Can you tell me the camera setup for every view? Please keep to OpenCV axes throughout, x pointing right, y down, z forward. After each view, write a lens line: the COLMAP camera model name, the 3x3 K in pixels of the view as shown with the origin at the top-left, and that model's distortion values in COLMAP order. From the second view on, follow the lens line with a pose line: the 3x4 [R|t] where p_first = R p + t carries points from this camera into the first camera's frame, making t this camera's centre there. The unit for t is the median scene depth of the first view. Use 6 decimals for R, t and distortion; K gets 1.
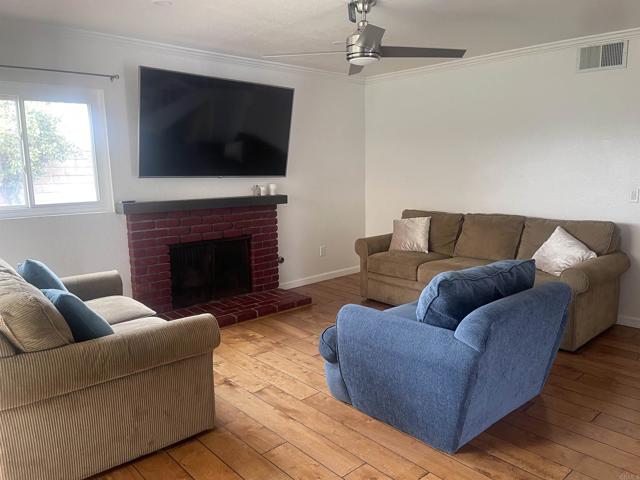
lens RADIAL K [[482.2, 0, 319.9], [0, 482.2, 239.2], [0, 0, 1]] dist [0.051713, -0.075721]
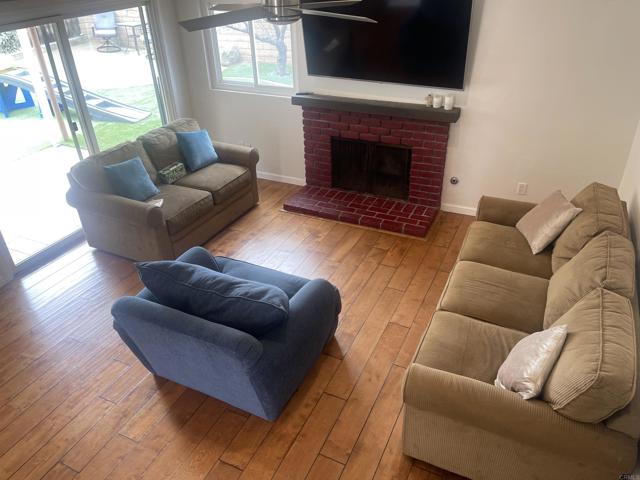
lens RADIAL K [[482.2, 0, 321.0], [0, 482.2, 241.6], [0, 0, 1]] dist [0.051713, -0.075721]
pose [[0.392040, 0.479054, -0.785373, 0.669679], [-0.114393, 0.872475, 0.475081, -0.295824], [0.912808, -0.096410, 0.396846, 0.450119]]
